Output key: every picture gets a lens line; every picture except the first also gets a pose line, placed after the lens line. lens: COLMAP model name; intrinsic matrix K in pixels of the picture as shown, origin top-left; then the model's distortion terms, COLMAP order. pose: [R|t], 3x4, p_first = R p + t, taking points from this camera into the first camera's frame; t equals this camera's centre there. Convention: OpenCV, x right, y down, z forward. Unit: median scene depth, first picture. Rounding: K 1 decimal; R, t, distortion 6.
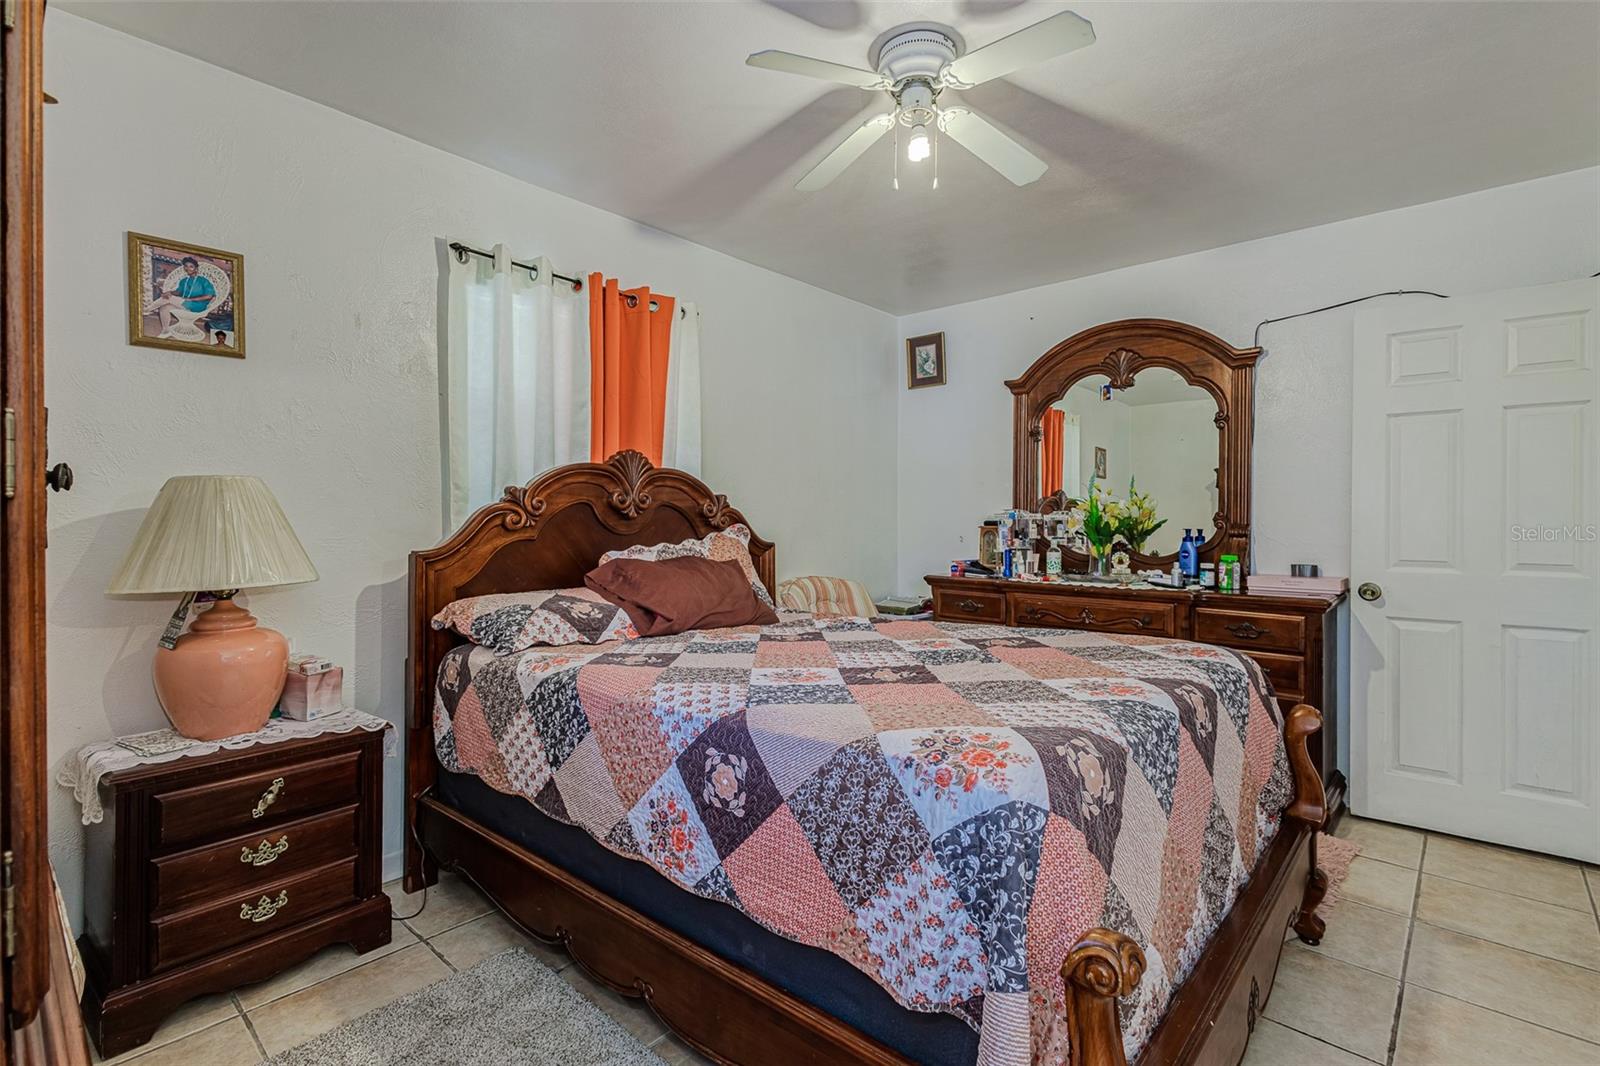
lens RADIAL K [[750.8, 0, 809.7], [0, 750.8, 508.0], [0, 0, 1]] dist [0.010349, -0.001301]
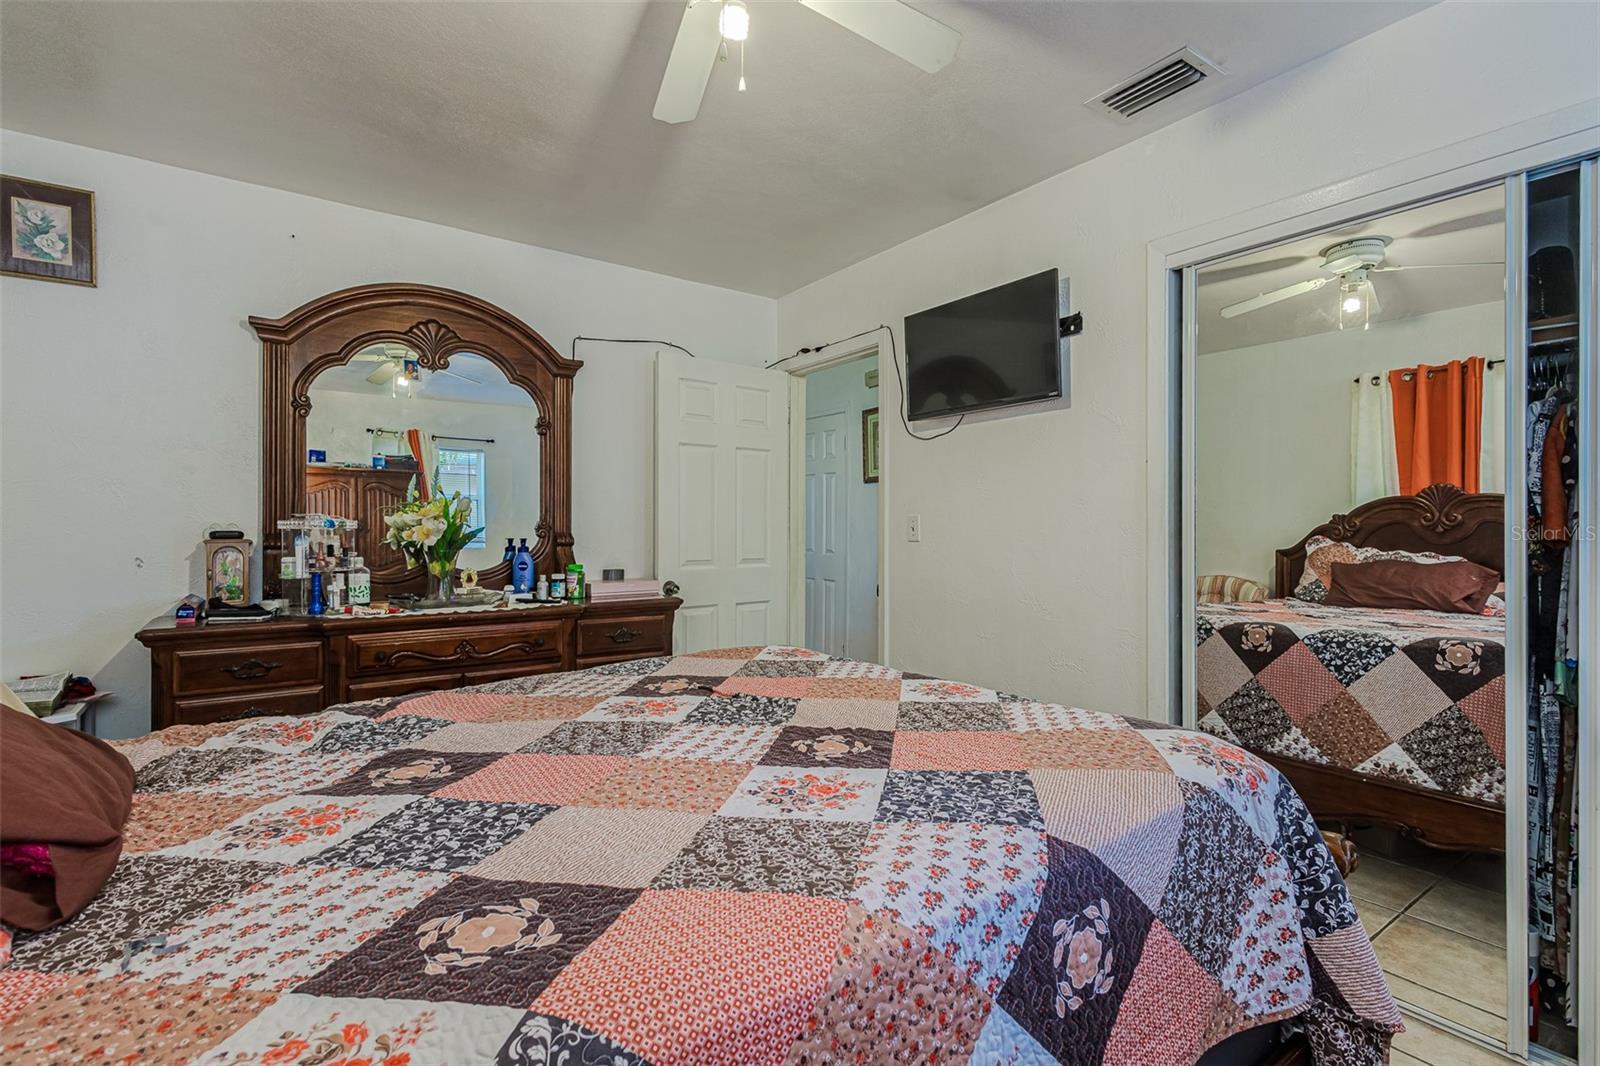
lens RADIAL K [[750.8, 0, 809.7], [0, 750.8, 508.0], [0, 0, 1]] dist [0.010349, -0.001301]
pose [[0.208564, 0.021591, 0.977770, -0.353736], [-0.015883, 0.999699, -0.018688, 0.001851], [-0.977880, -0.011632, 0.208844, 0.494483]]
